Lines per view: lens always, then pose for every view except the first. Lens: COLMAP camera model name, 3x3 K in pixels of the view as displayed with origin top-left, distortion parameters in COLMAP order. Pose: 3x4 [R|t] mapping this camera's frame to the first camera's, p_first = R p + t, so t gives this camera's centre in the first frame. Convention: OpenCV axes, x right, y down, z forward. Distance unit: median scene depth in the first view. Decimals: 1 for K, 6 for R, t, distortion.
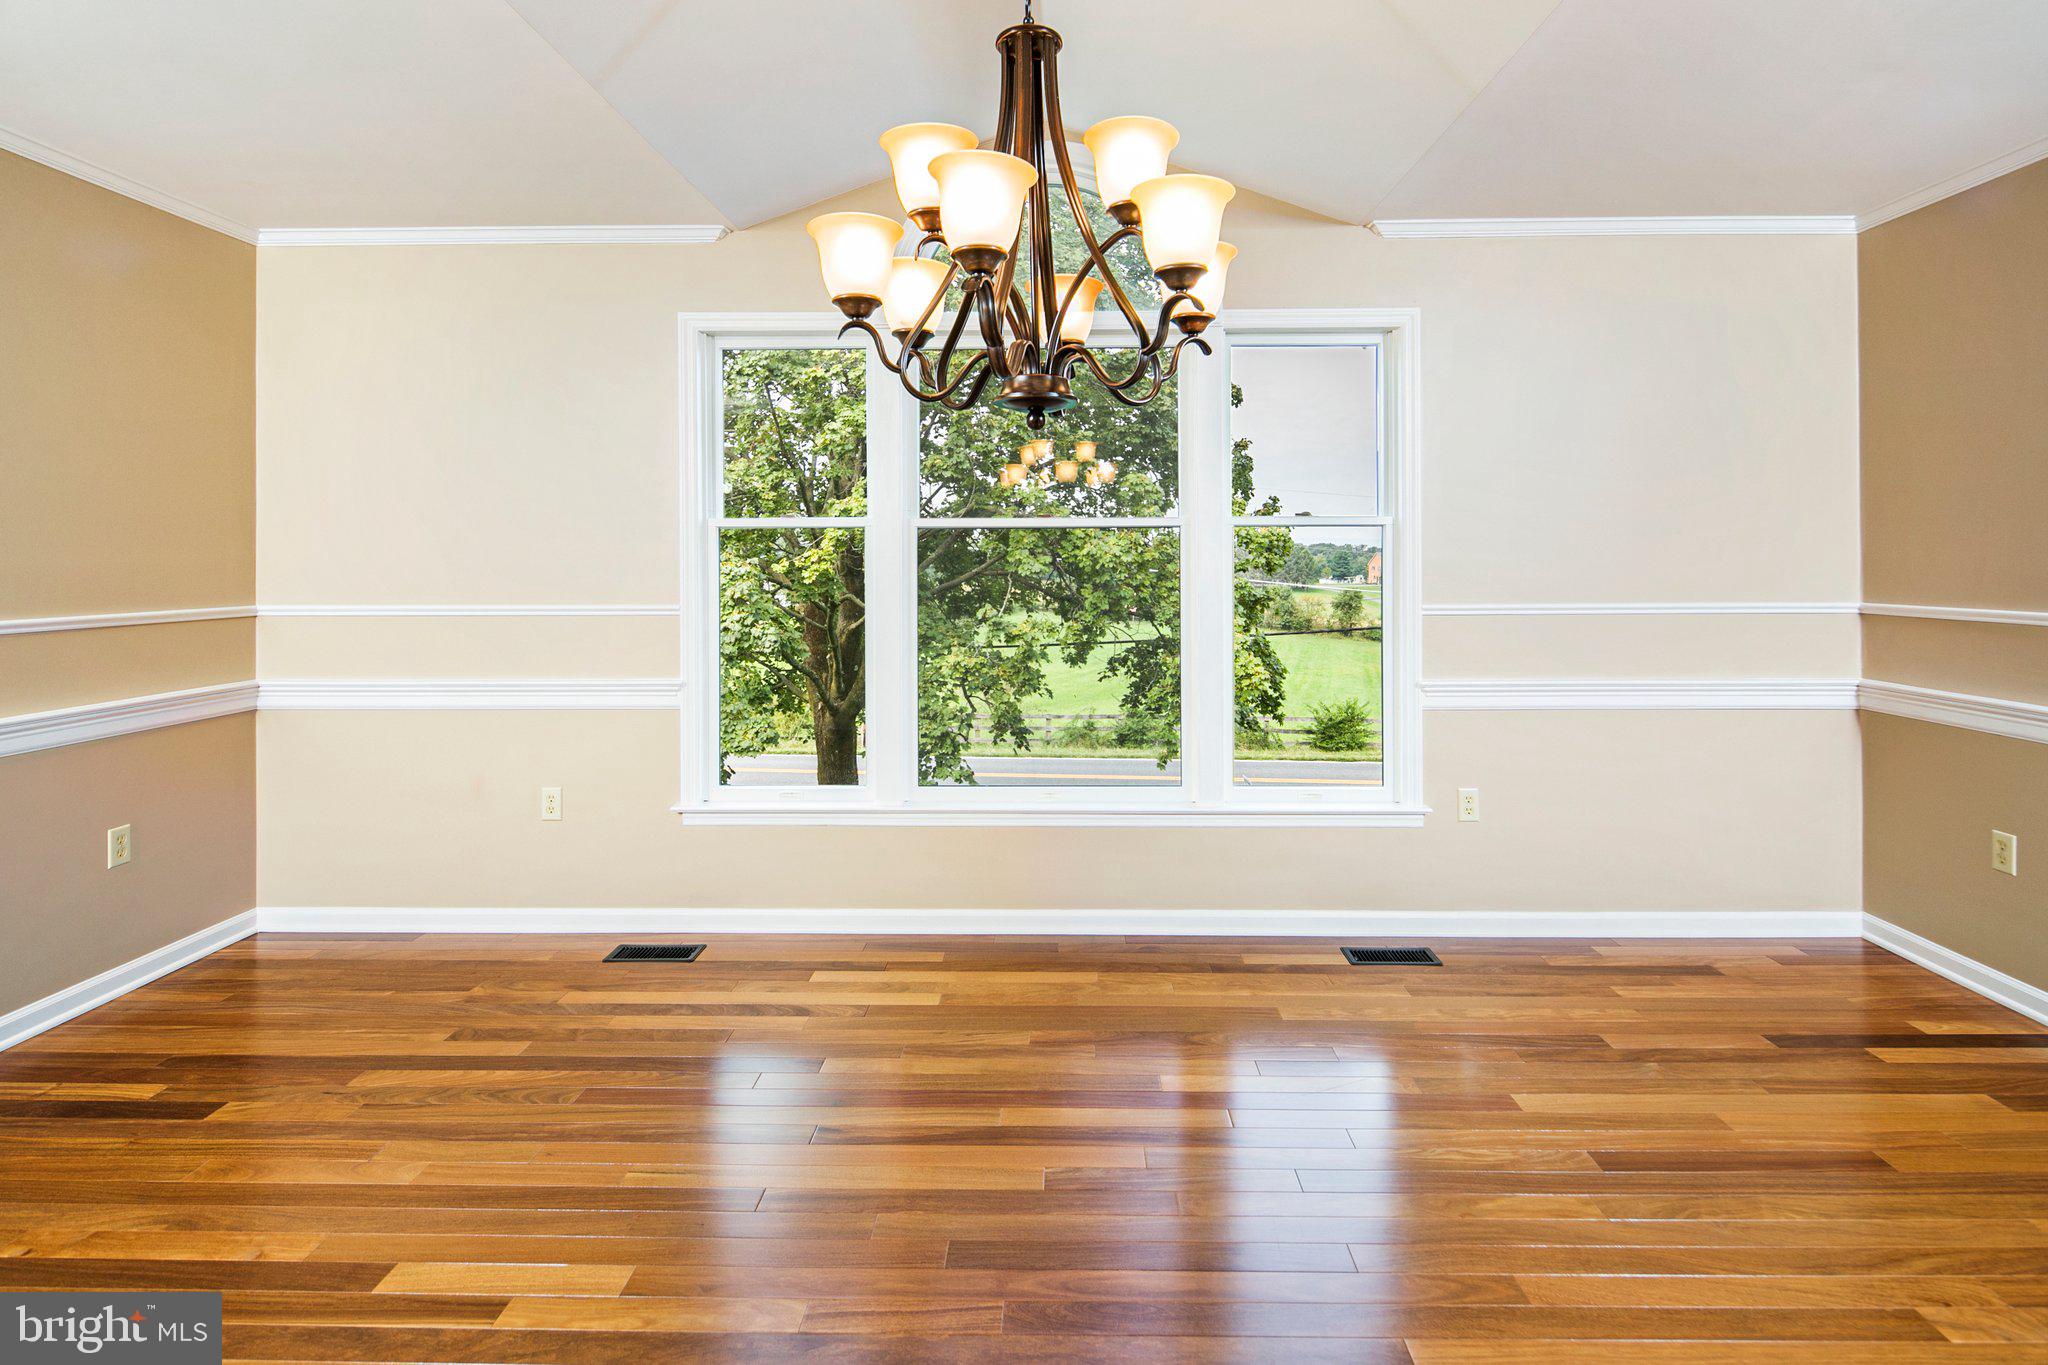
lens RADIAL K [[994.6, 0, 1034.6], [0, 994.6, 574.9], [0, 0, 1]] dist [-0.001143, -0.001513]
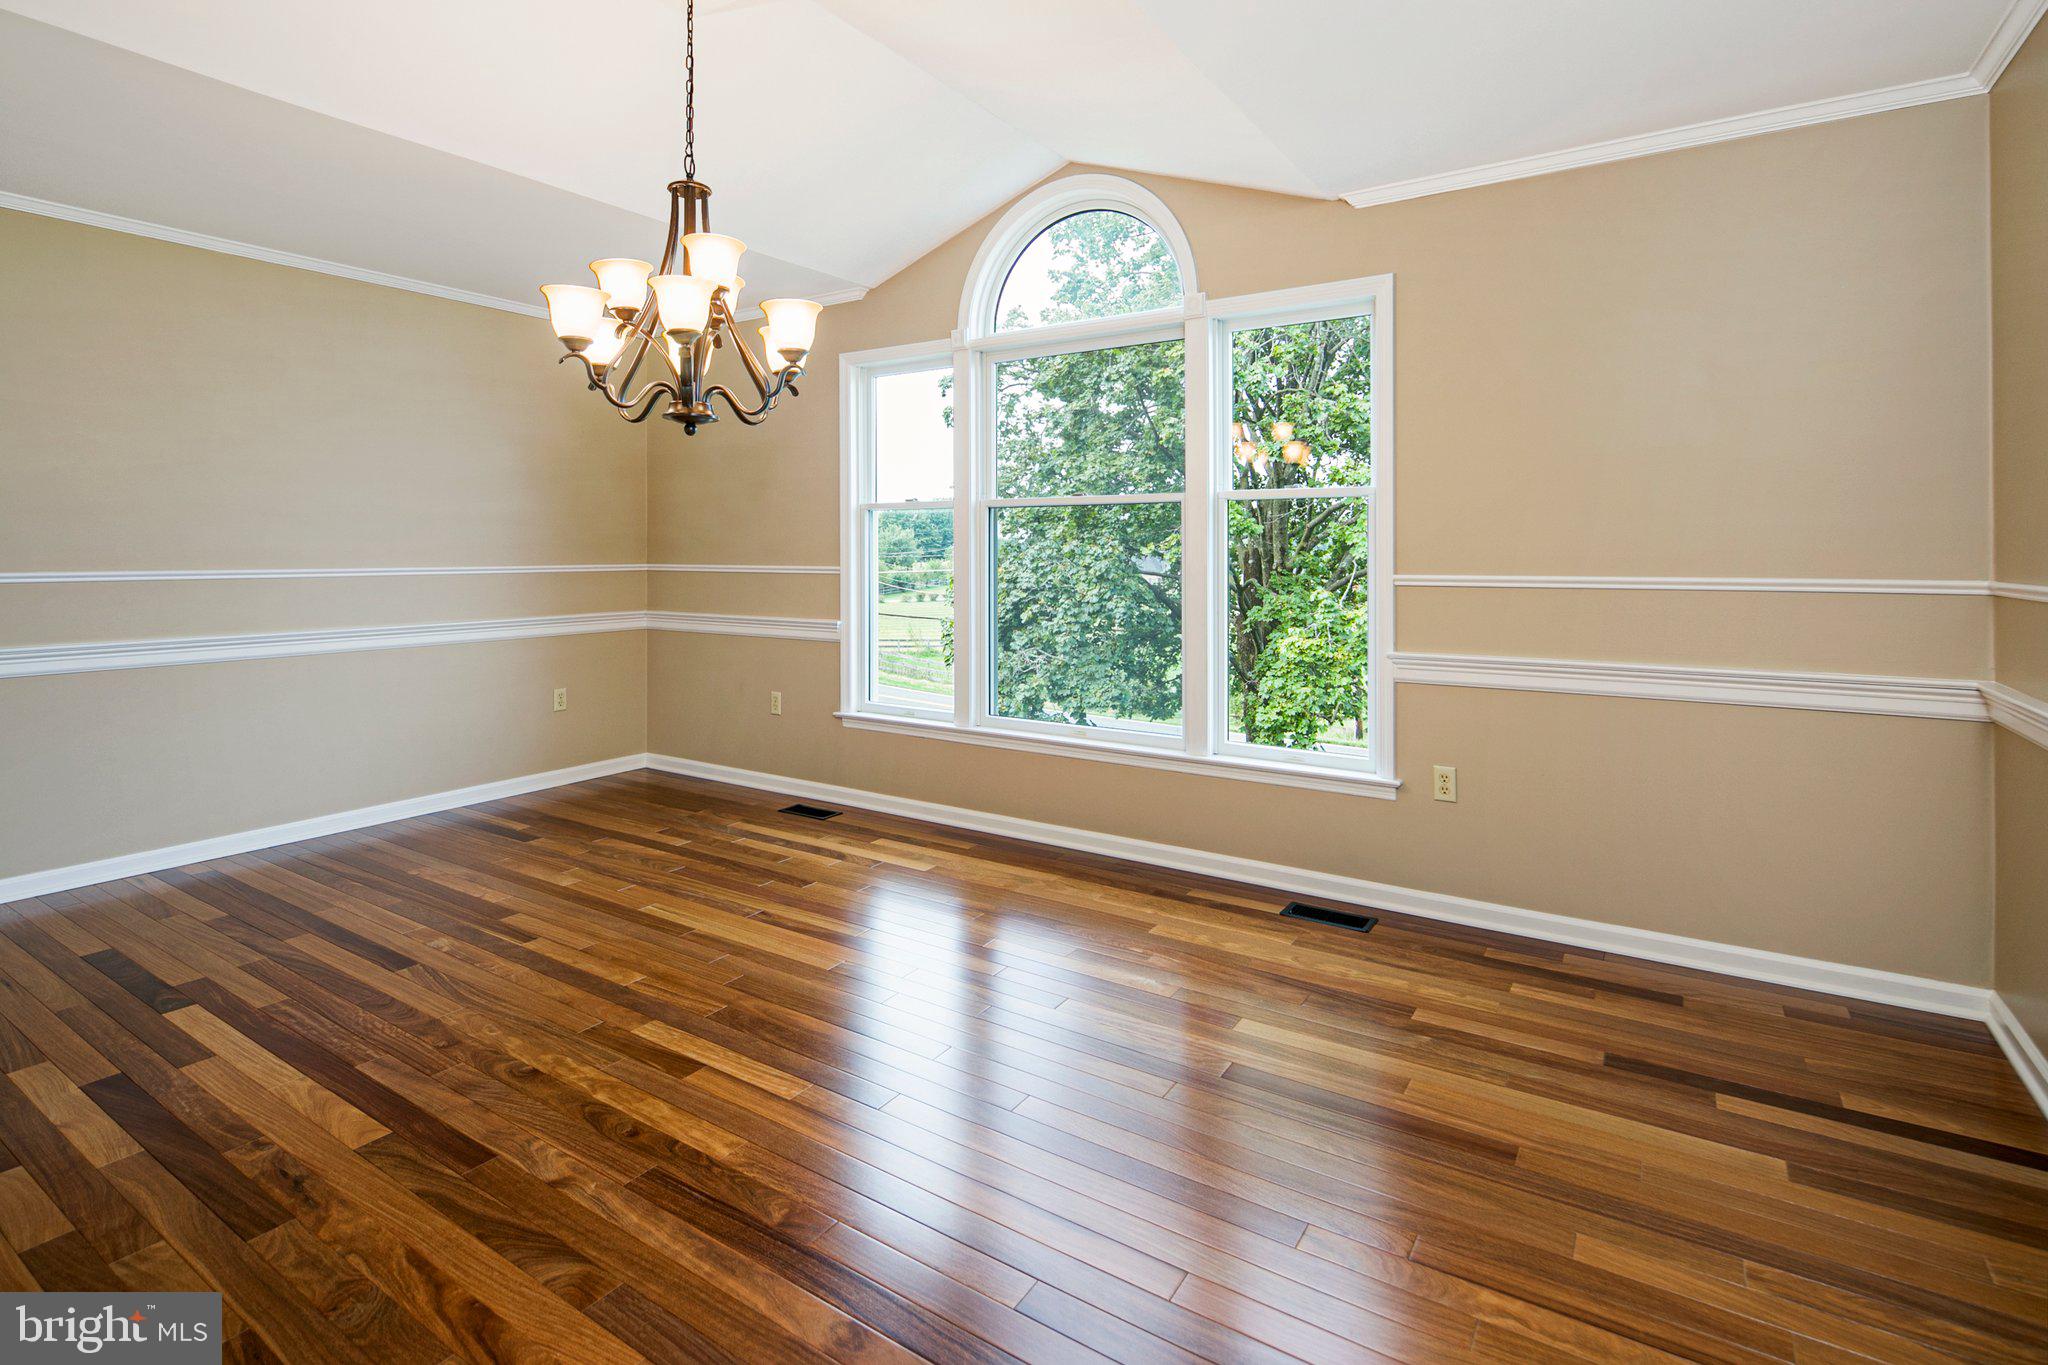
lens RADIAL K [[976.7, 0, 1021.7], [0, 976.7, 565.4], [0, 0, 1]] dist [-0.001627, -0.000273]
pose [[0.850811, 0.012791, -0.525316, 0.670232], [-0.012111, 0.999915, 0.004731, 0.022510], [0.525332, 0.002337, 0.850894, -0.027070]]
